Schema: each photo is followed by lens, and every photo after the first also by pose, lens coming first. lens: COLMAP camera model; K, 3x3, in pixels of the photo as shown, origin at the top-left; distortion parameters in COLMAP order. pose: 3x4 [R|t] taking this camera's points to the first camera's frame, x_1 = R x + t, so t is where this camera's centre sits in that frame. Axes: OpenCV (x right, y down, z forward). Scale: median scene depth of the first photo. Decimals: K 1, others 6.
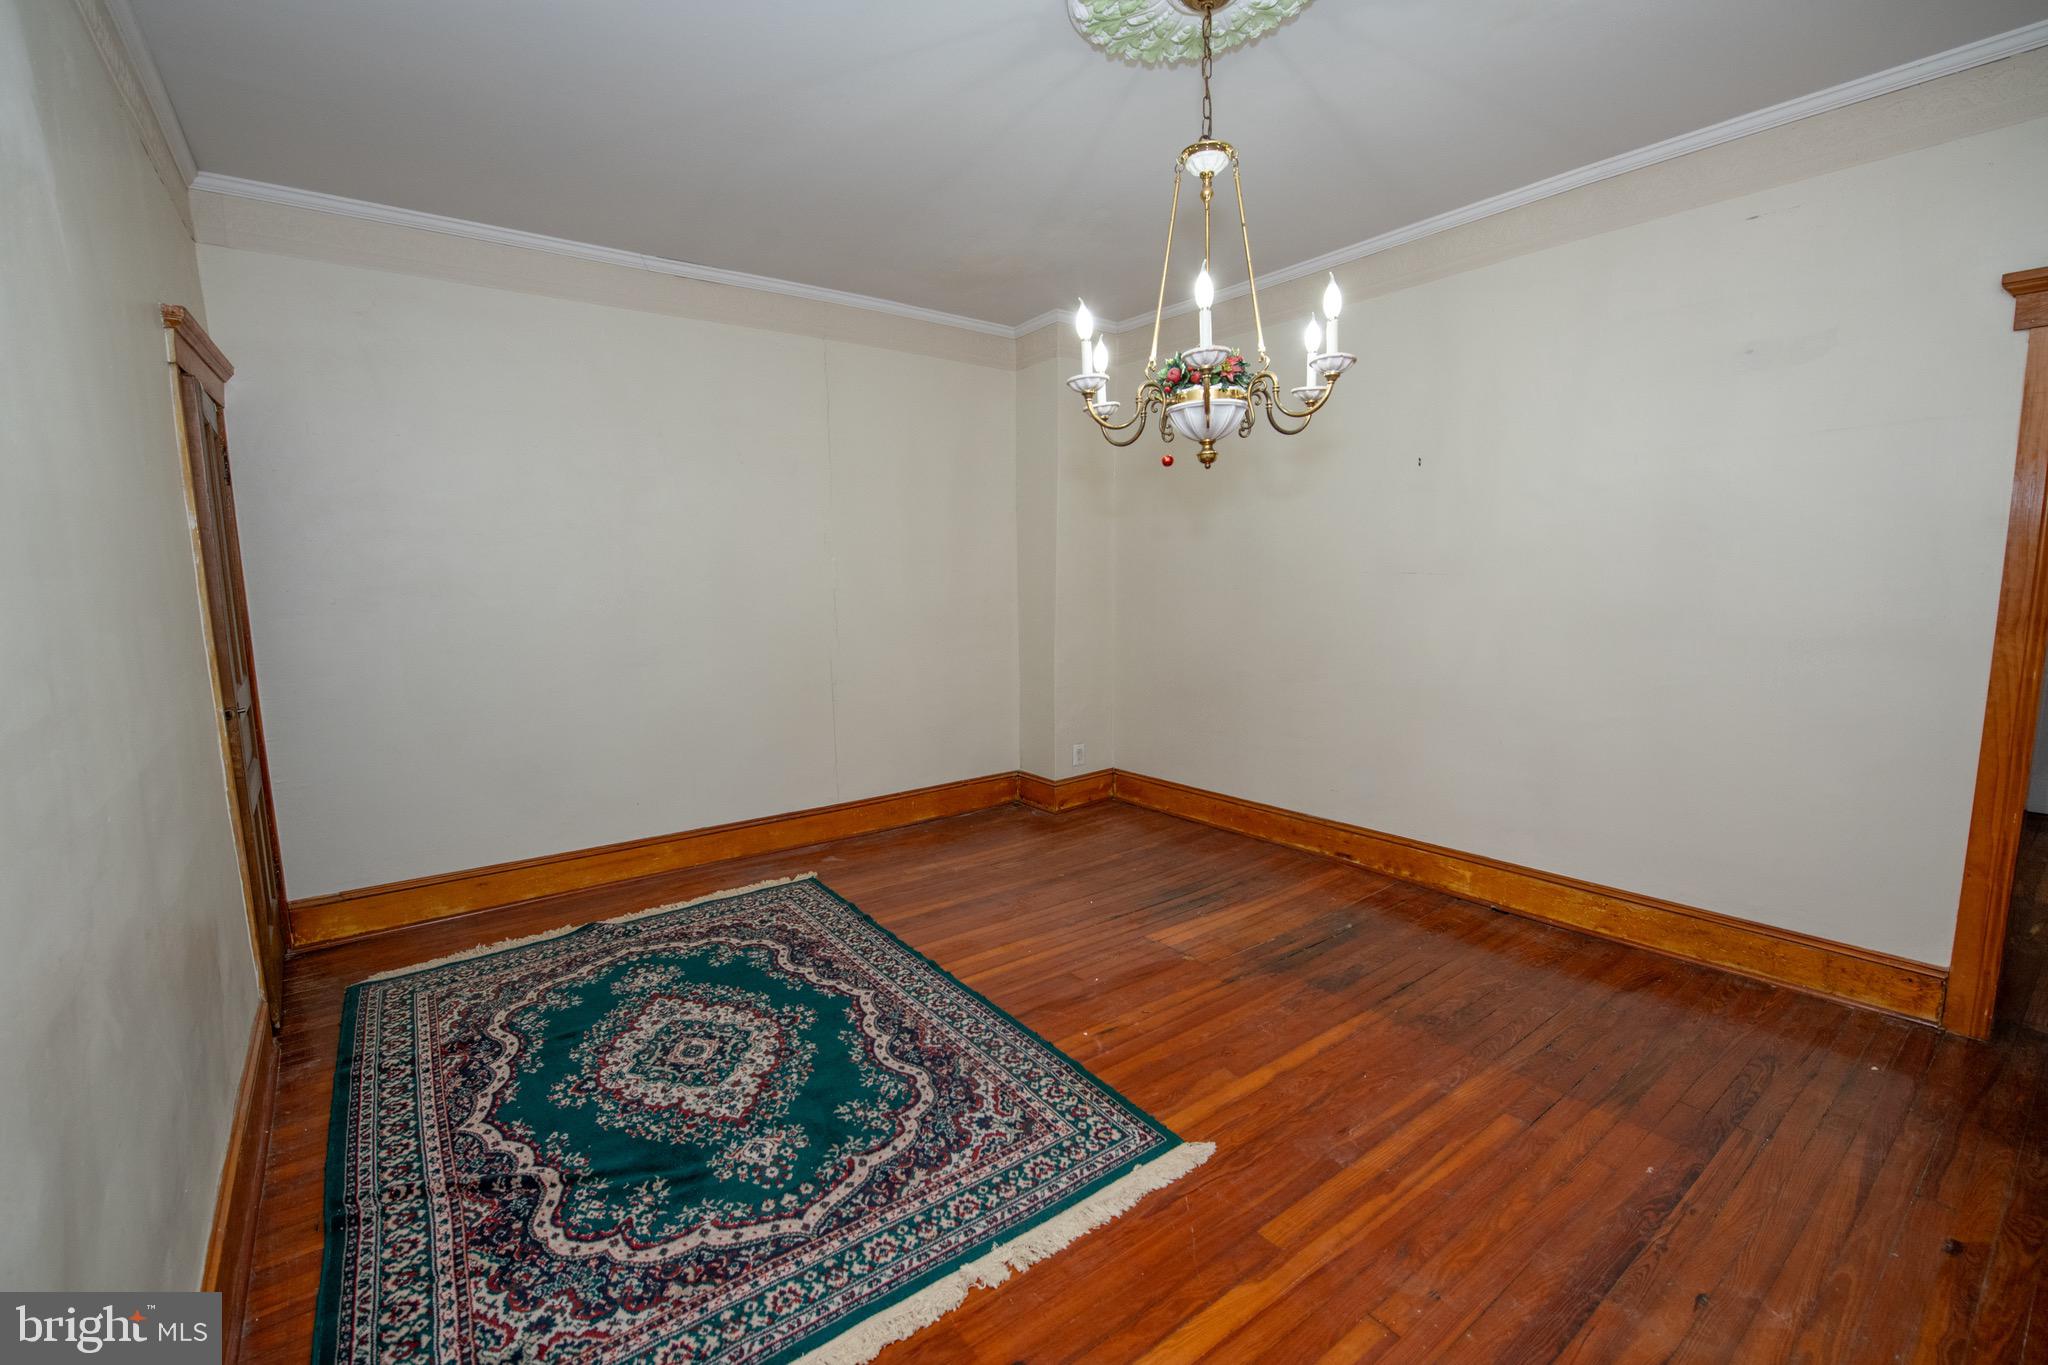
lens RADIAL K [[854.5, 0, 1022.6], [0, 854.5, 673.7], [0, 0, 1]] dist [-0.006207, -0.003715]
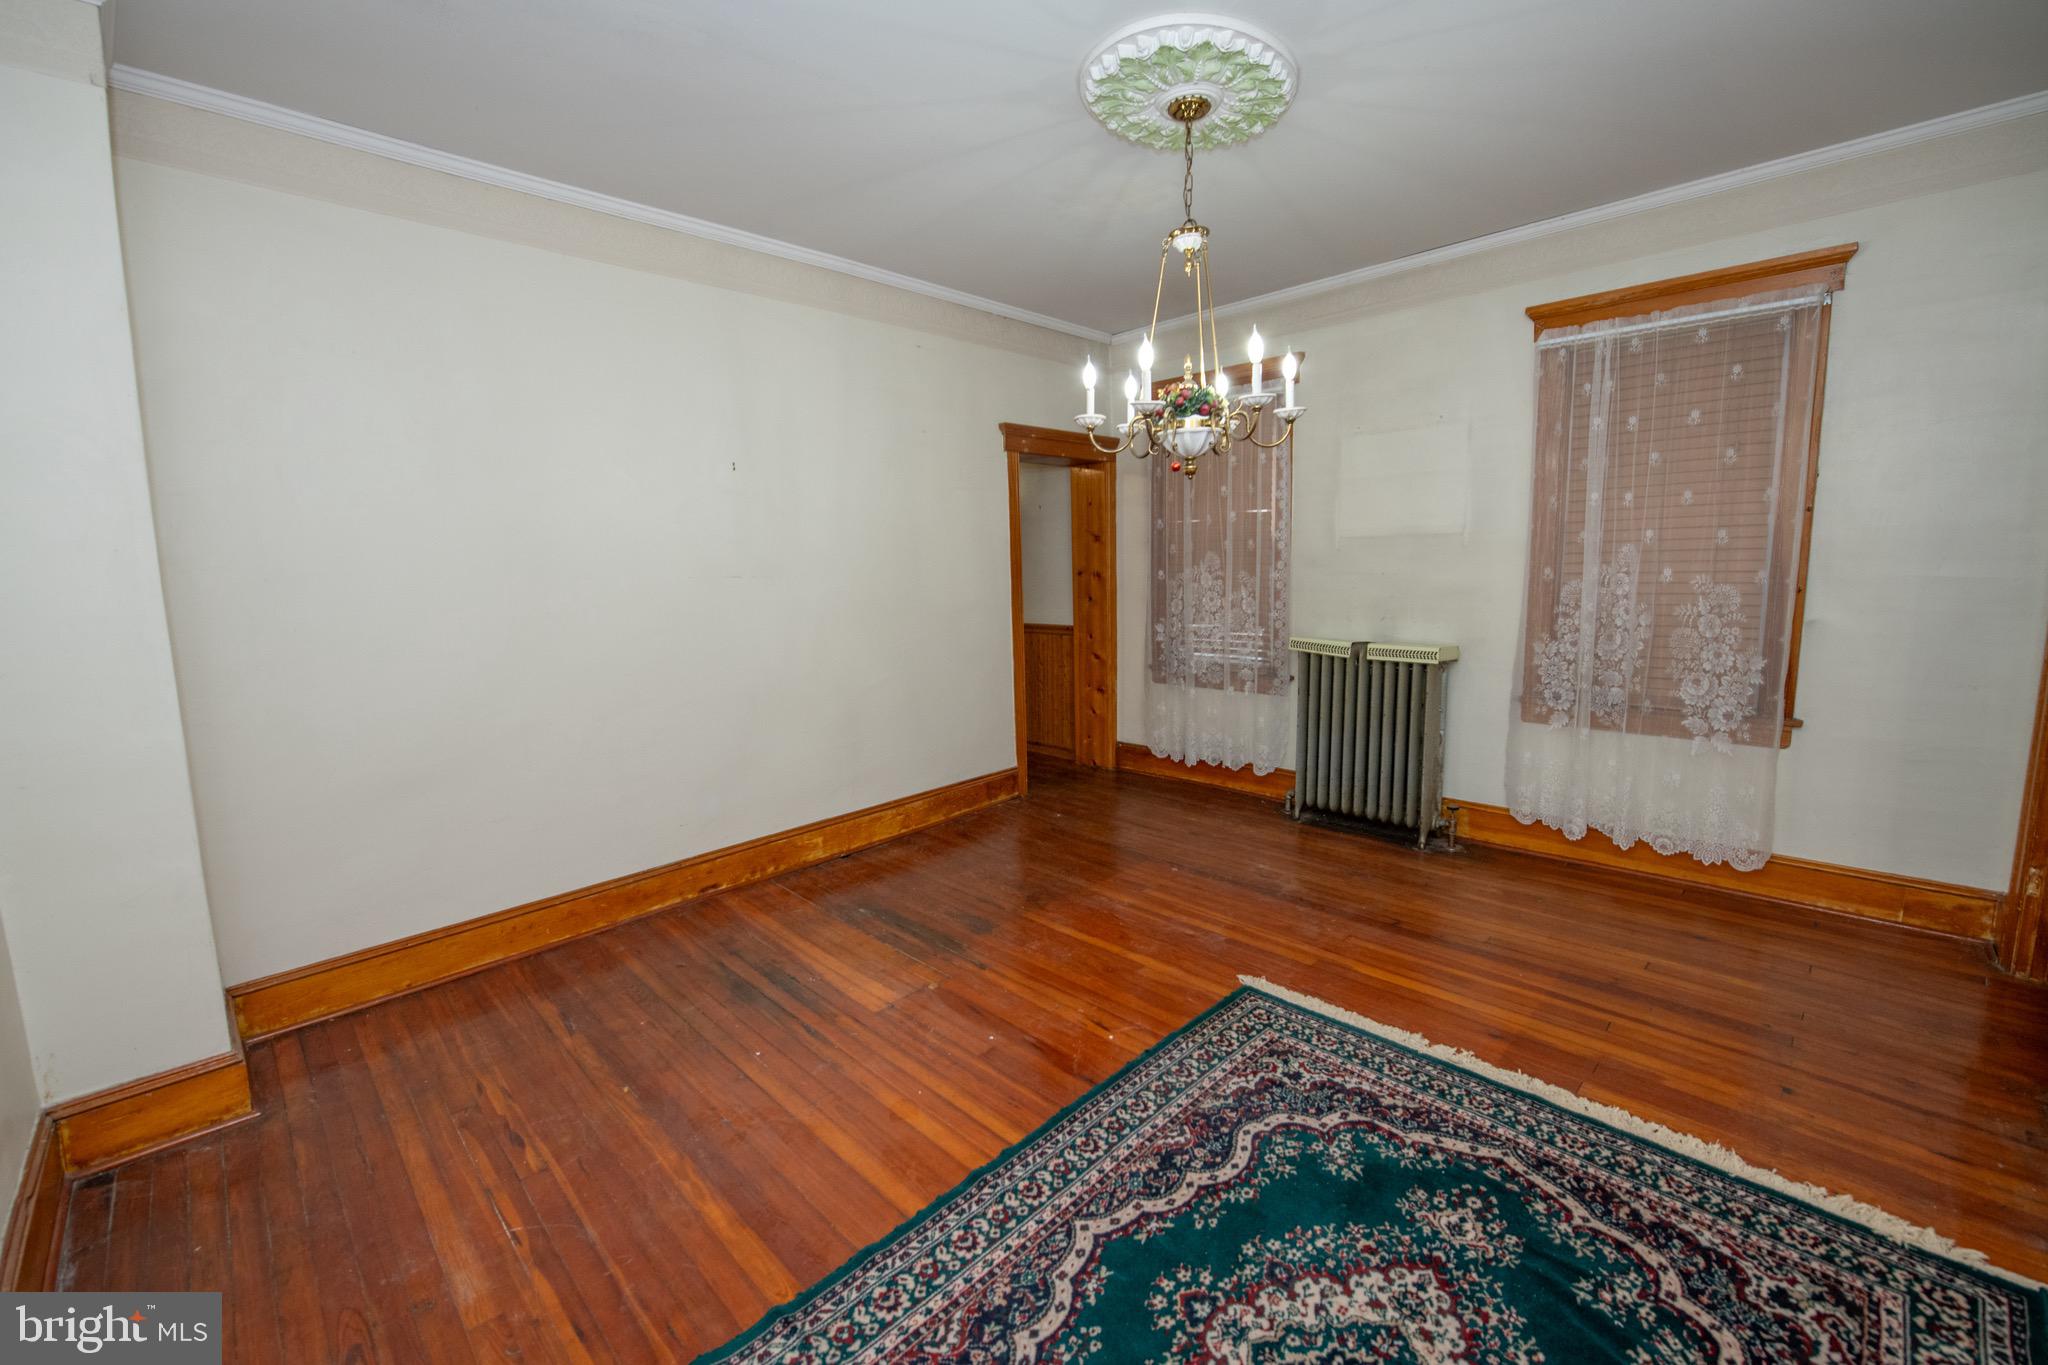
lens RADIAL K [[854.5, 0, 1022.6], [0, 854.5, 673.7], [0, 0, 1]] dist [-0.006207, -0.003715]
pose [[-0.153409, -0.111788, 0.981819, -0.873345], [0.145376, 0.980216, 0.134320, -0.133195], [-0.977411, 0.163339, -0.134123, 1.251235]]
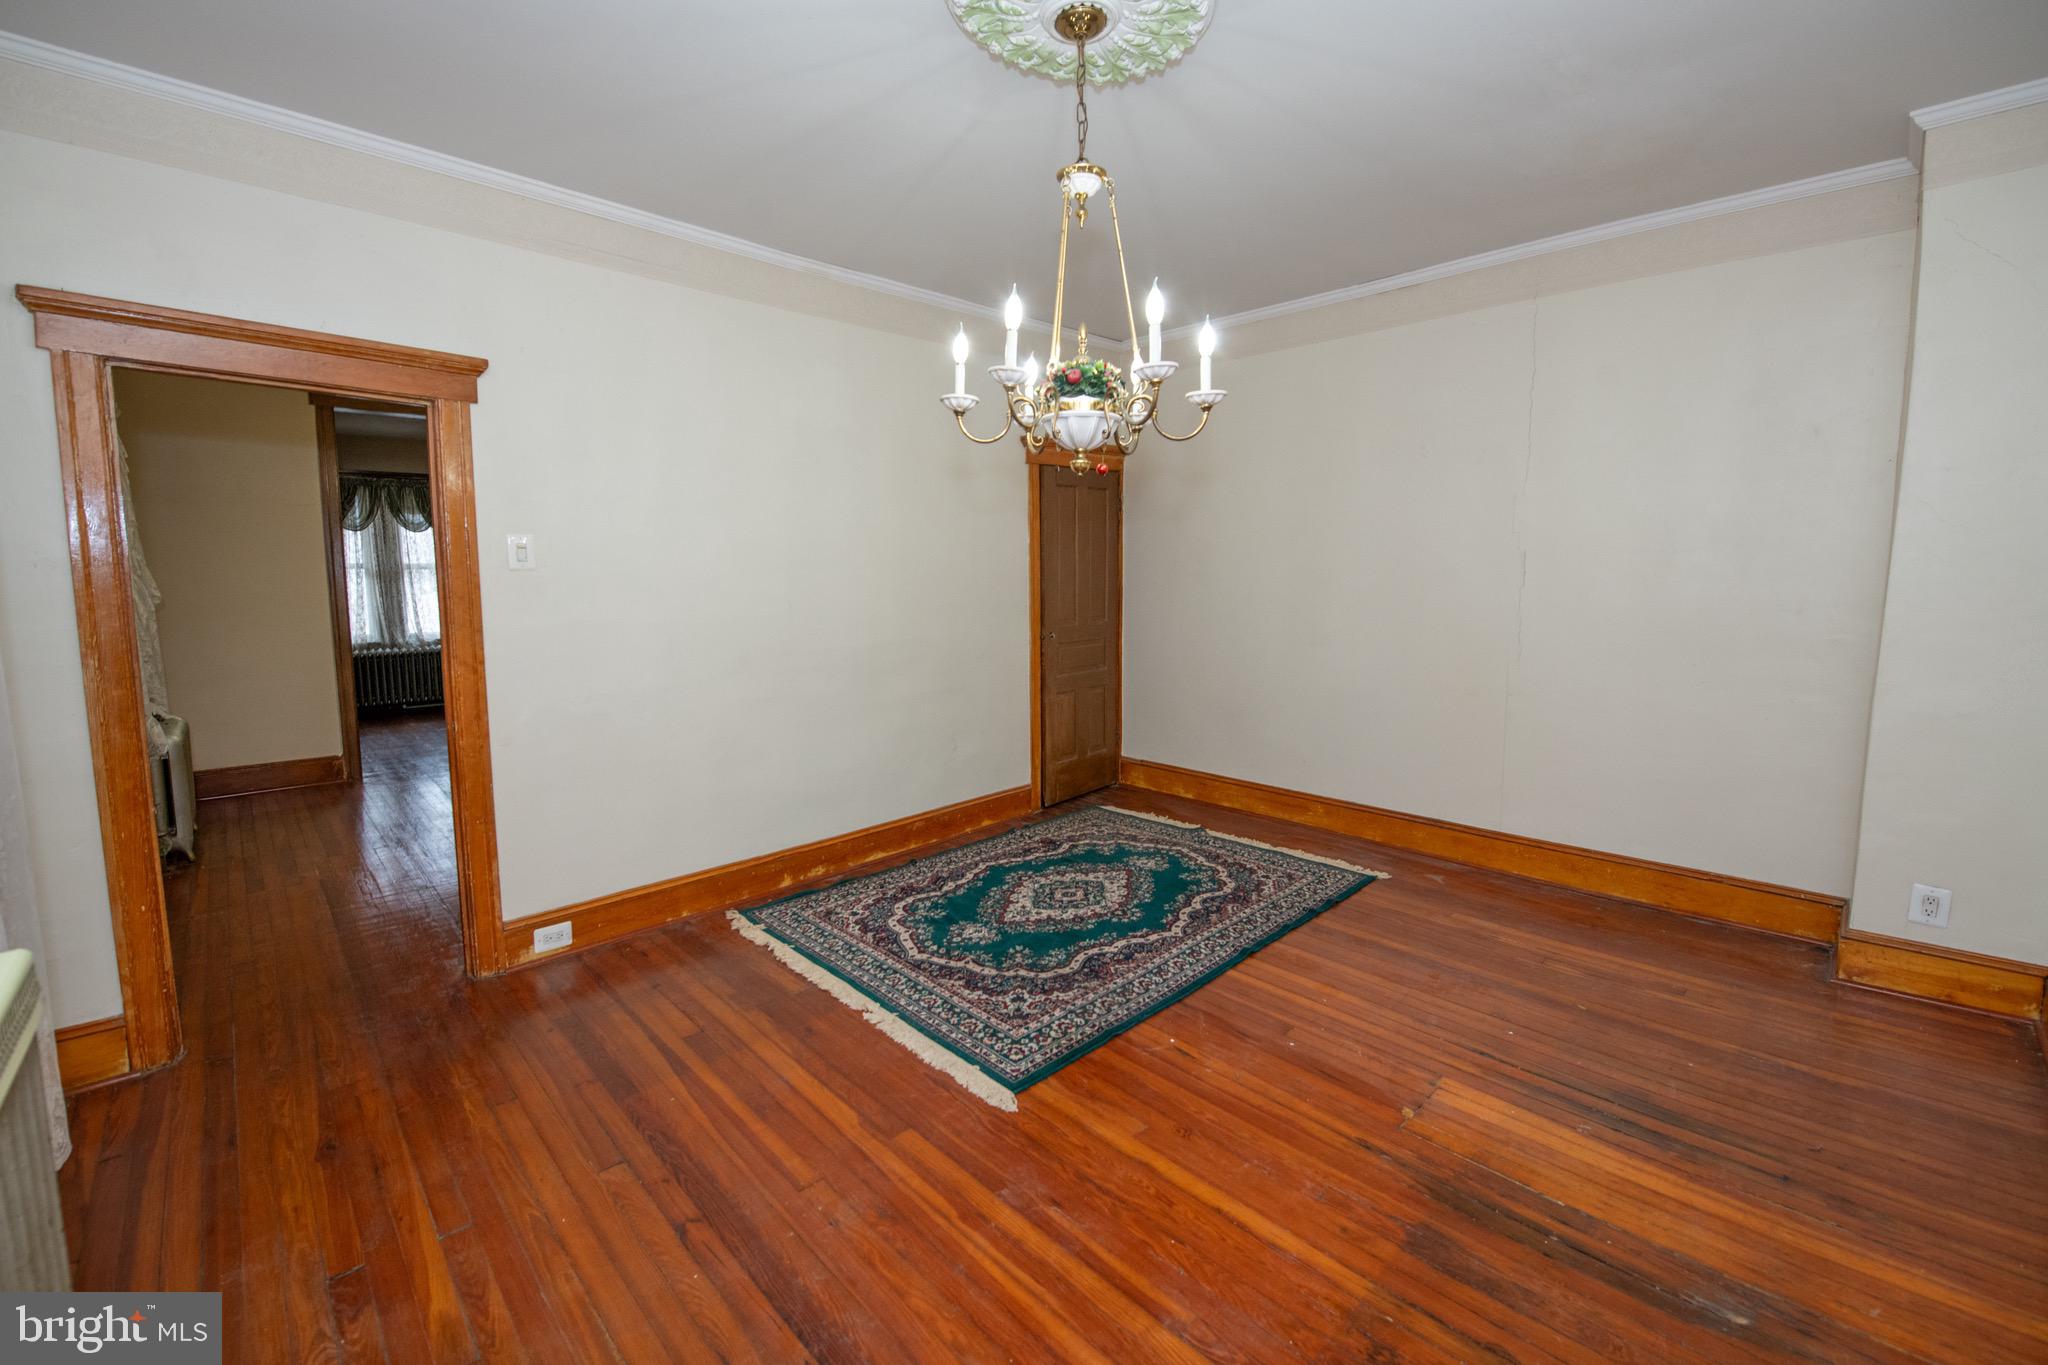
lens RADIAL K [[864.3, 0, 991.6], [0, 864.3, 670.9], [0, 0, 1]] dist [-0.006206, -0.004555]
pose [[0.103757, 0.129717, -0.986107, 1.054638], [-0.112596, 0.986617, 0.117937, -0.099173], [0.988209, 0.098795, 0.116974, 0.686102]]
